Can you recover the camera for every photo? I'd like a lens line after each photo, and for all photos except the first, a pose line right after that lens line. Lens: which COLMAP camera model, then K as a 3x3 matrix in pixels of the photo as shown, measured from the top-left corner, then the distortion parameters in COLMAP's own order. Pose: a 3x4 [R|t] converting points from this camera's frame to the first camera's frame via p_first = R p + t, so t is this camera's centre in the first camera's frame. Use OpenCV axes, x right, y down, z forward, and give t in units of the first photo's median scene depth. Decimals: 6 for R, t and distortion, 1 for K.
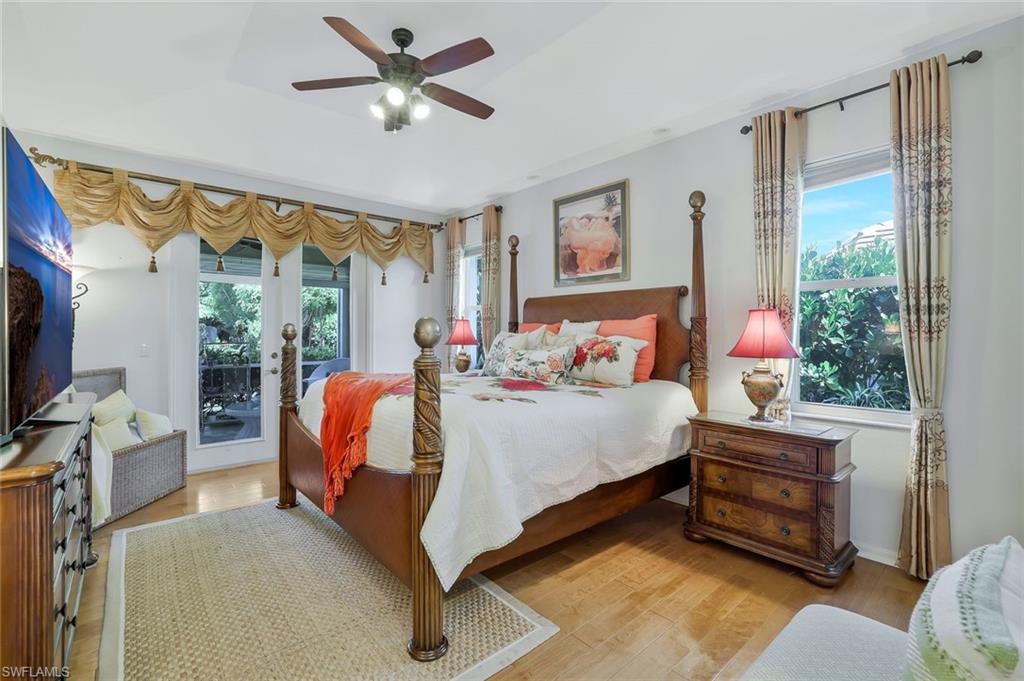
lens RADIAL K [[451.5, 0, 506.9], [0, 451.5, 335.5], [0, 0, 1]] dist [-0.043148, 0.018462]
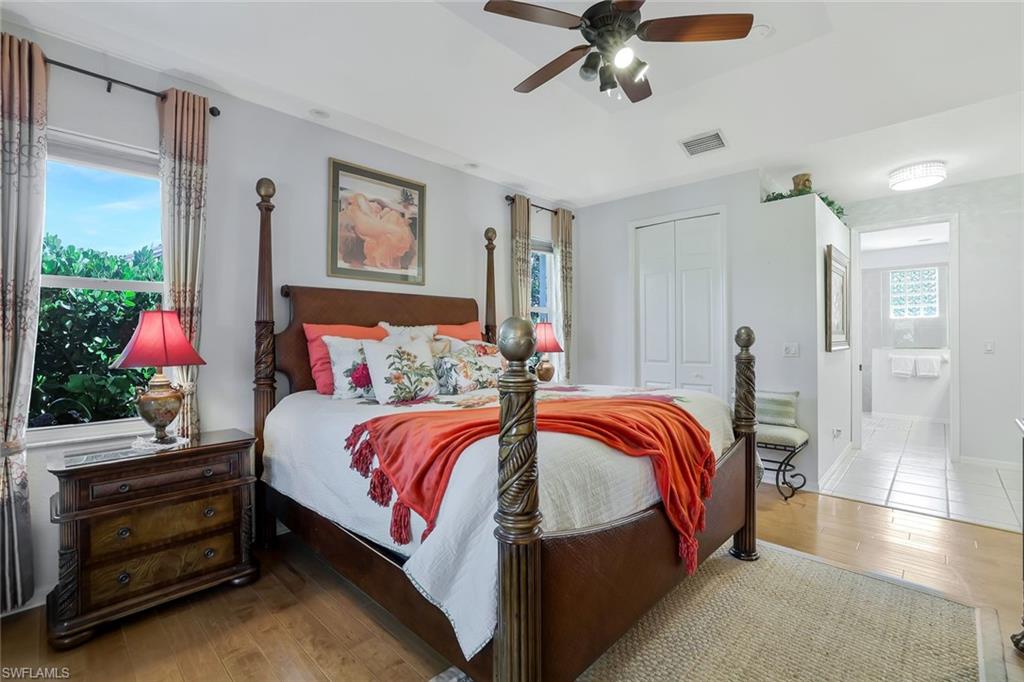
lens RADIAL K [[451.5, 0, 506.9], [0, 451.5, 336.0], [0, 0, 1]] dist [-0.043148, 0.018462]
pose [[-0.073779, -0.005091, 0.997262, -0.707678], [0.008513, 0.999947, 0.005735, -0.012557], [-0.997238, 0.008913, -0.073732, 0.840192]]
